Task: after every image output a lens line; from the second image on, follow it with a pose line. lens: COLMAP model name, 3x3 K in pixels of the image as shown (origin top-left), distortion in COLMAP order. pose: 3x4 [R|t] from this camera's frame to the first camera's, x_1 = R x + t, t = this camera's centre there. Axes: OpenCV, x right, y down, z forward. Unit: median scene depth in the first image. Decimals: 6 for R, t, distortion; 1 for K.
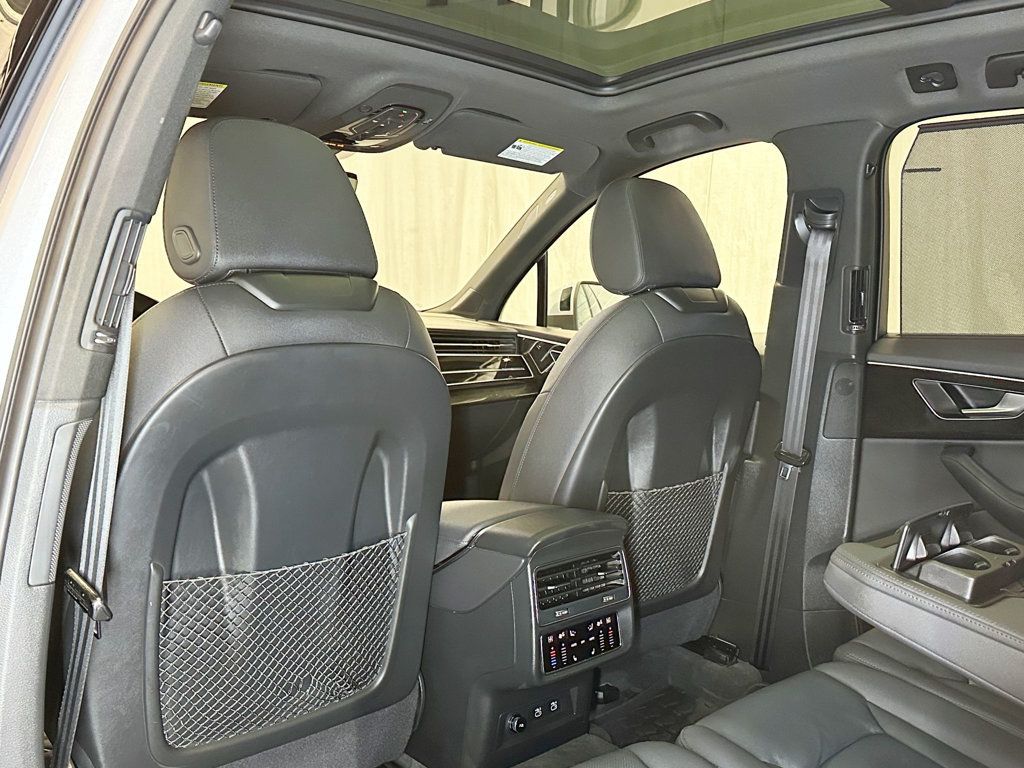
lens RADIAL K [[1021.2, 0, 512.5], [0, 1021.2, 381.5], [0, 0, 1]] dist [0.097888, 0.000000]
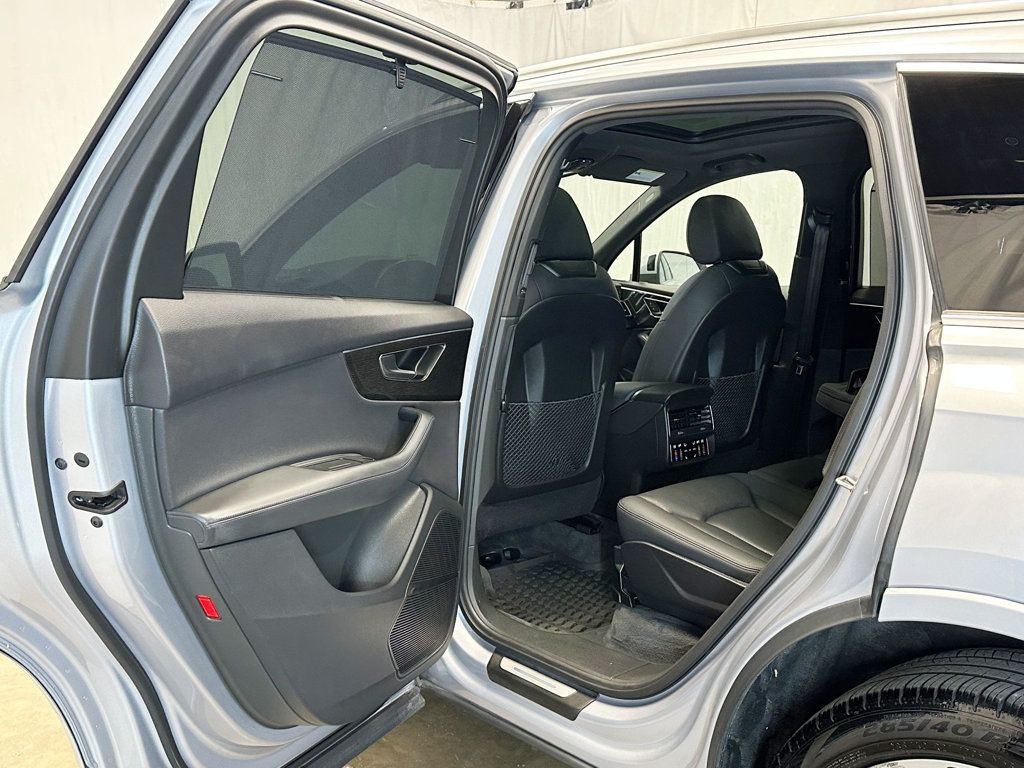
lens RADIAL K [[1021.2, 0, 507.6], [0, 1021.2, 391.2], [0, 0, 1]] dist [0.097888, 0.000000]
pose [[0.999873, 0.000206, -0.015935, -0.185010], [0.000727, 0.998286, 0.058528, 0.025219], [0.015920, -0.058532, 0.998159, -0.691993]]
